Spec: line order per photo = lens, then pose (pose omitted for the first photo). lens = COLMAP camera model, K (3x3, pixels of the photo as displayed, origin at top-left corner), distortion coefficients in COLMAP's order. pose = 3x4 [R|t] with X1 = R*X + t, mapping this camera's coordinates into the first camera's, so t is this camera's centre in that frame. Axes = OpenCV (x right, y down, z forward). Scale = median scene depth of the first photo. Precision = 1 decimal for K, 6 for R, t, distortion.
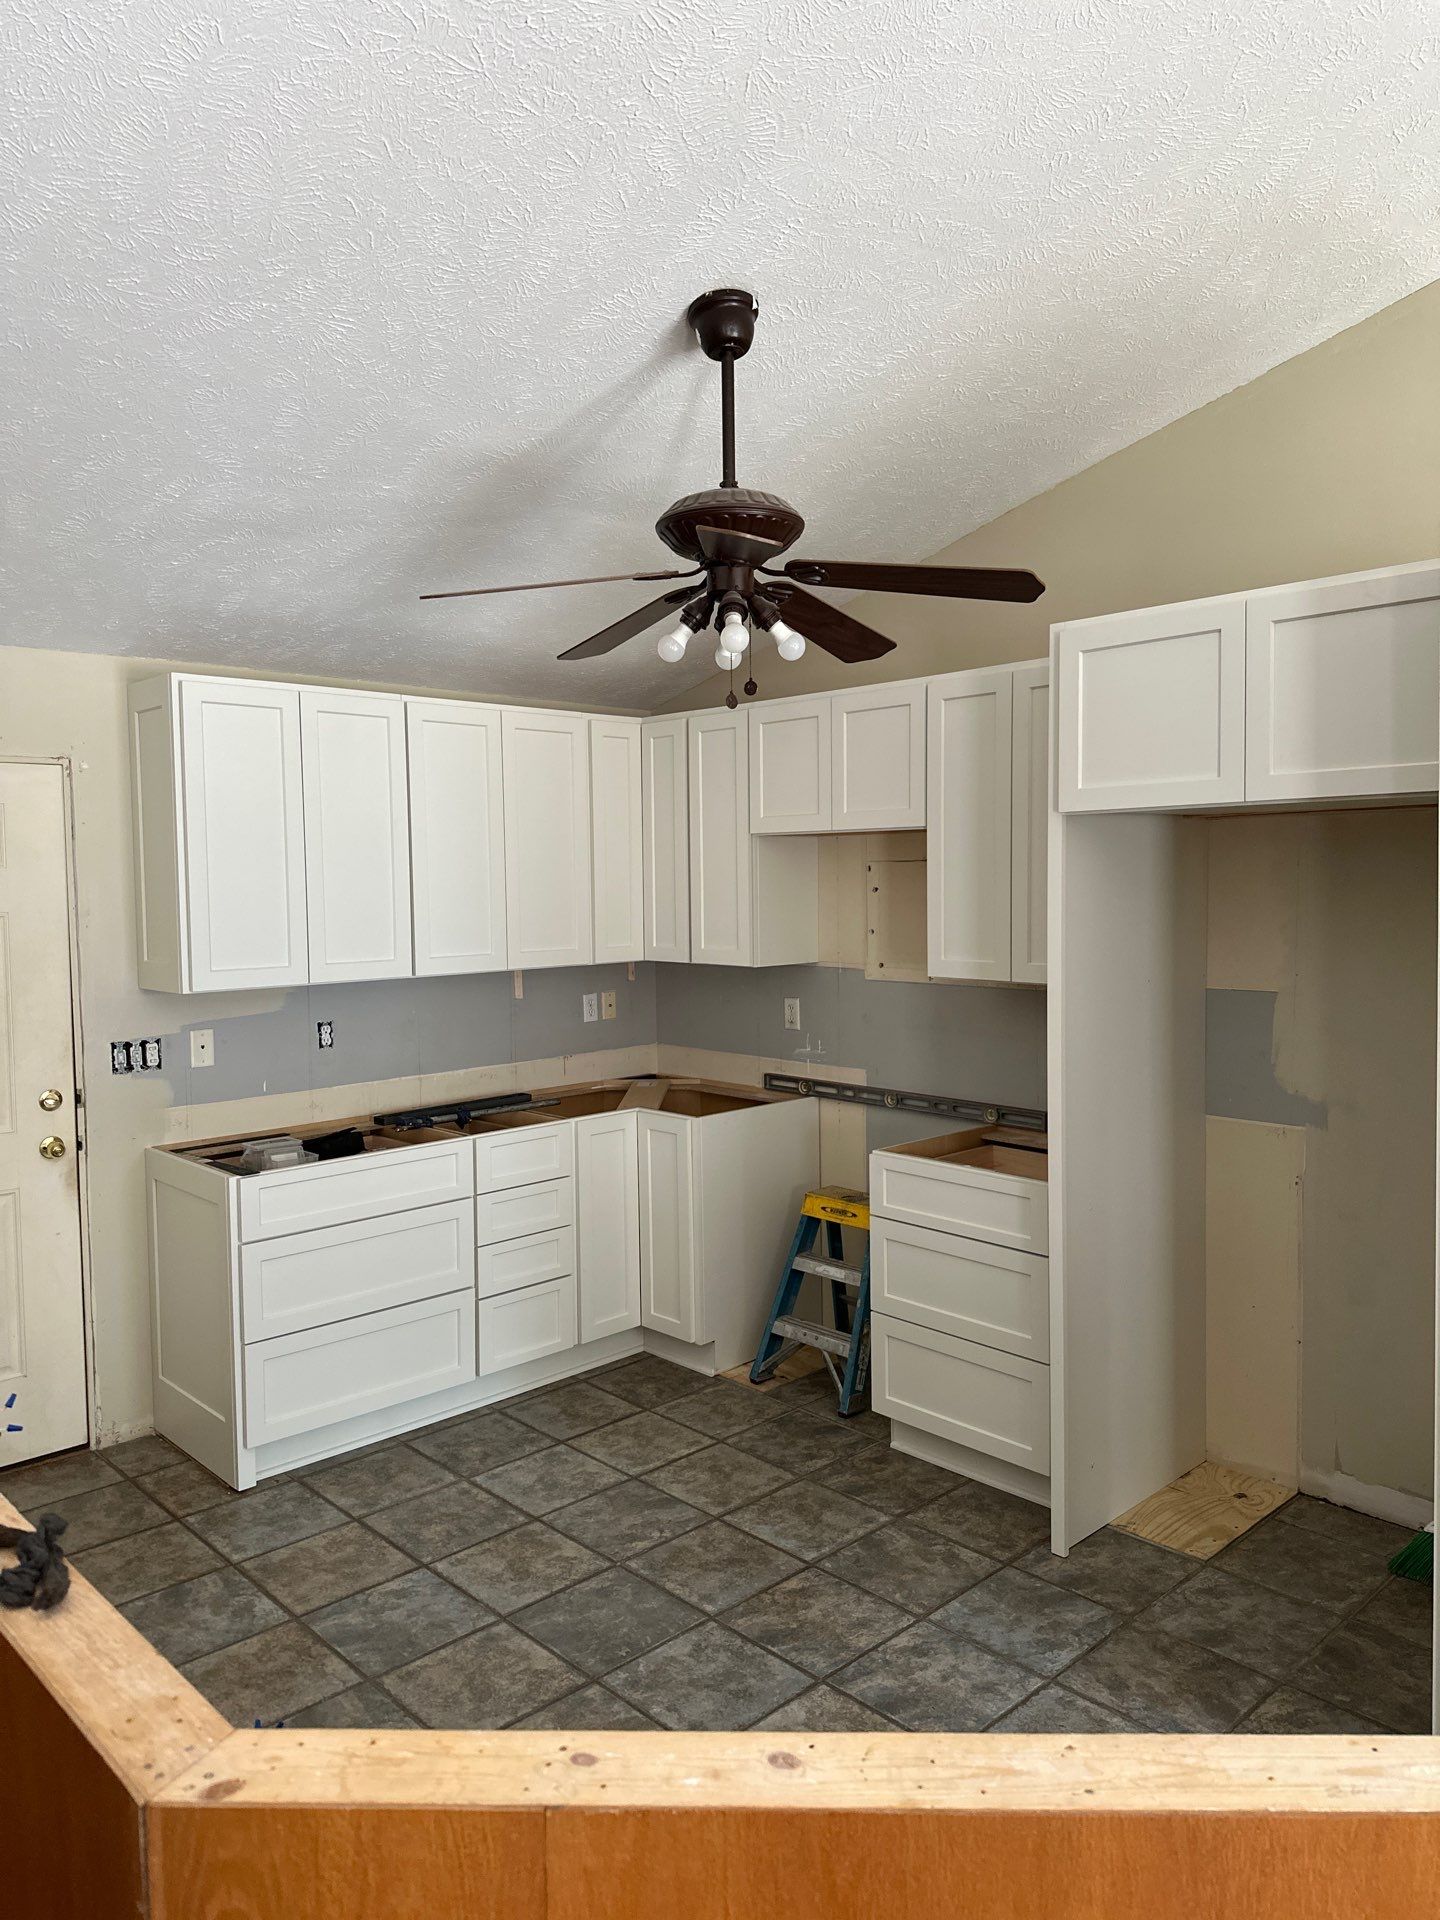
lens RADIAL K [[1336.6, 0, 712.6], [0, 1336.6, 948.0], [0, 0, 1]] dist [0.034959, -0.001193]
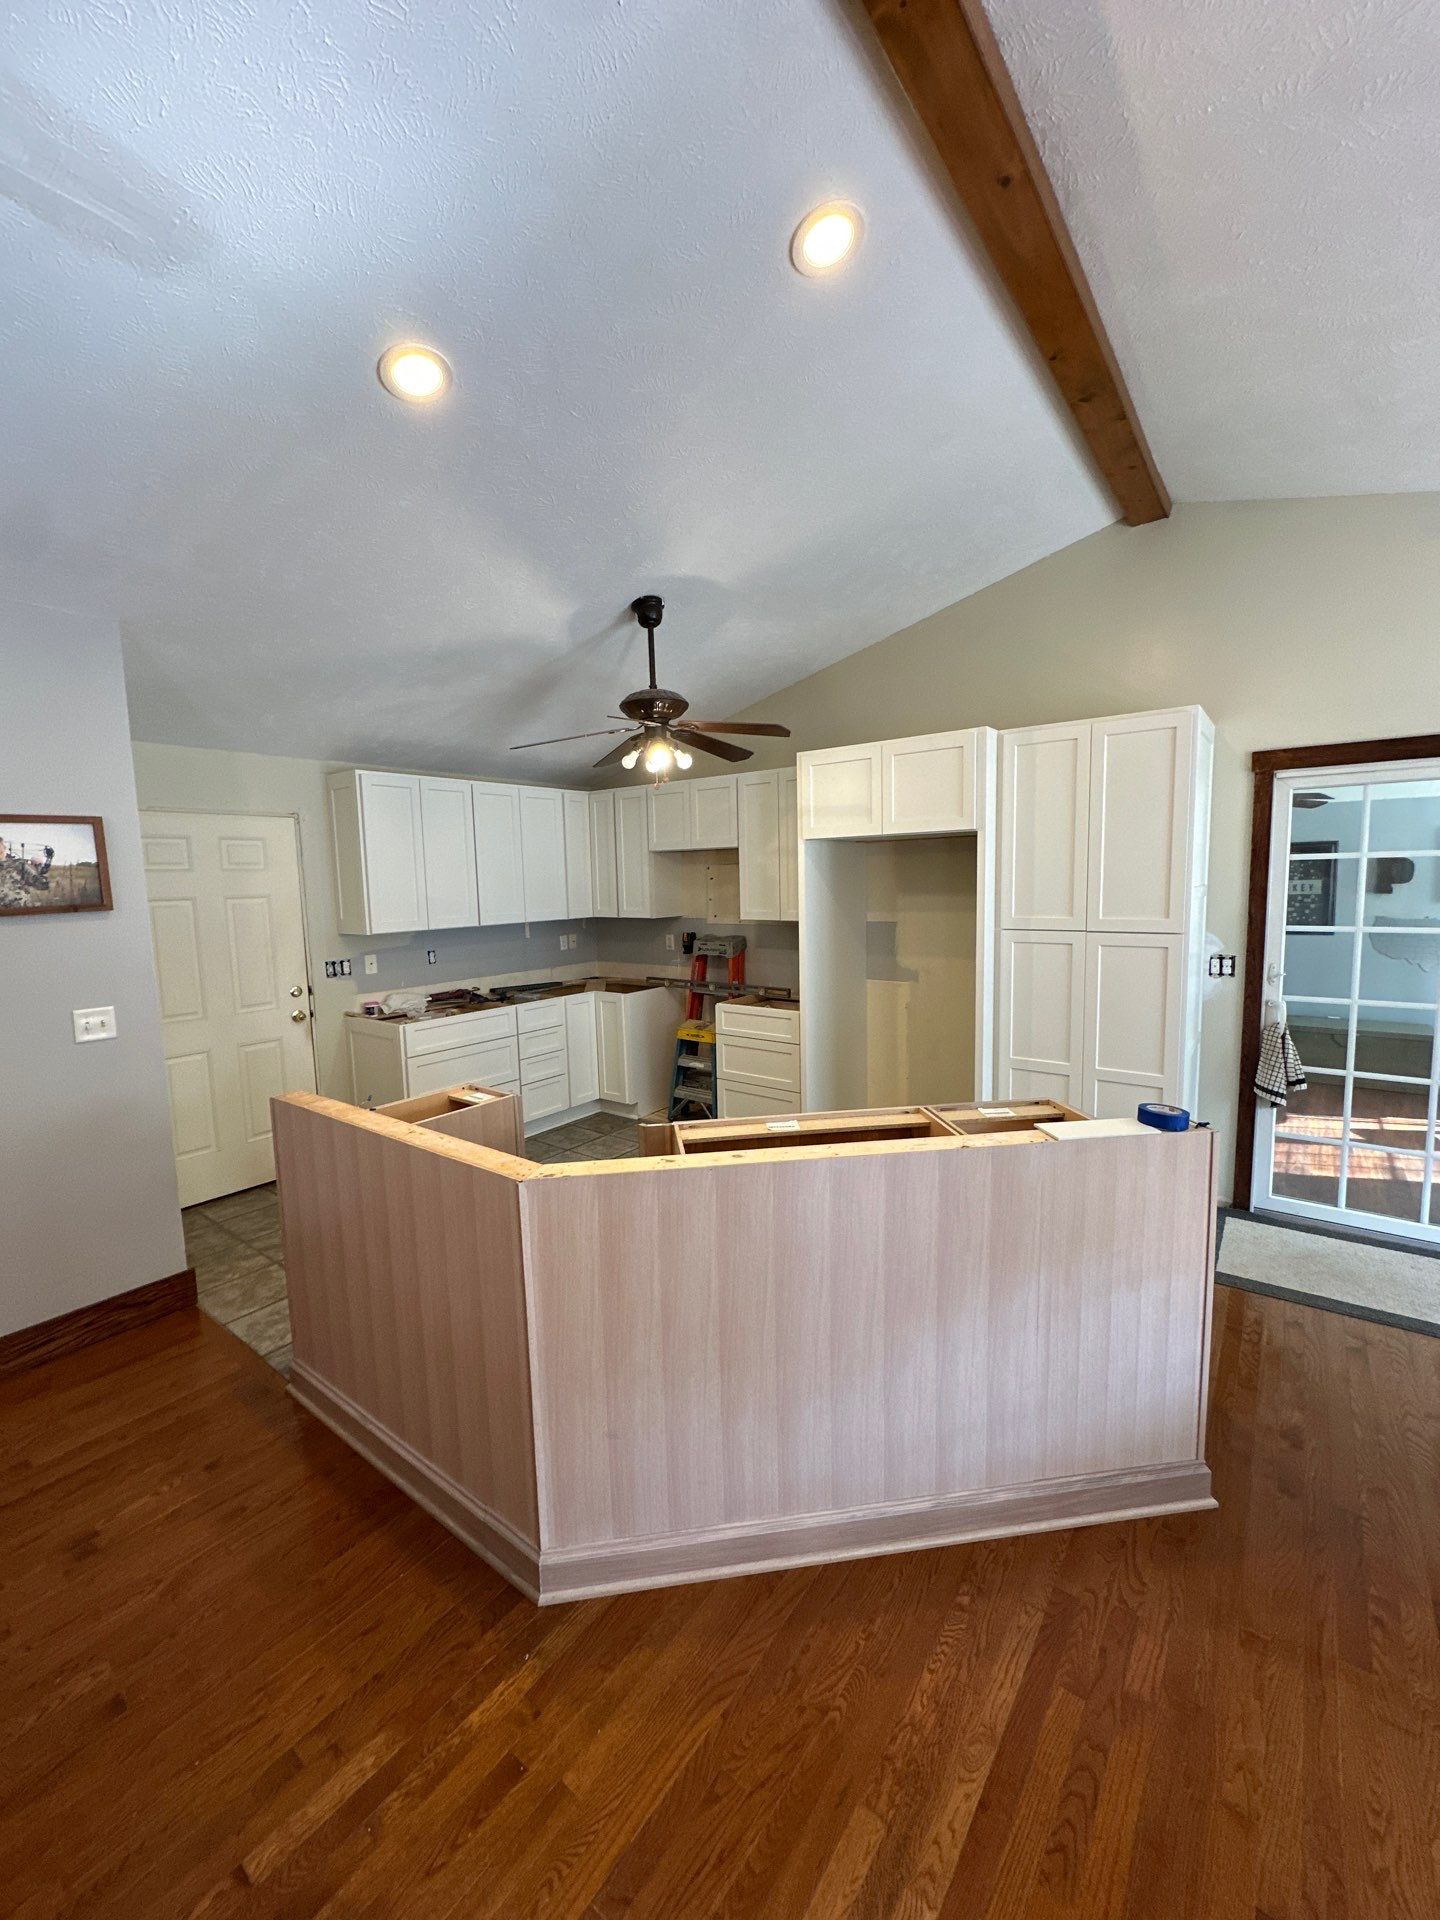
lens RADIAL K [[769.5, 0, 713.8], [0, 769.5, 959.8], [0, 0, 1]] dist [0.001595, 0.000280]
pose [[0.987424, -0.027948, 0.155603, -0.068143], [0.020158, 0.998474, 0.051417, 0.022145], [-0.156803, -0.047634, 0.986481, -0.181361]]
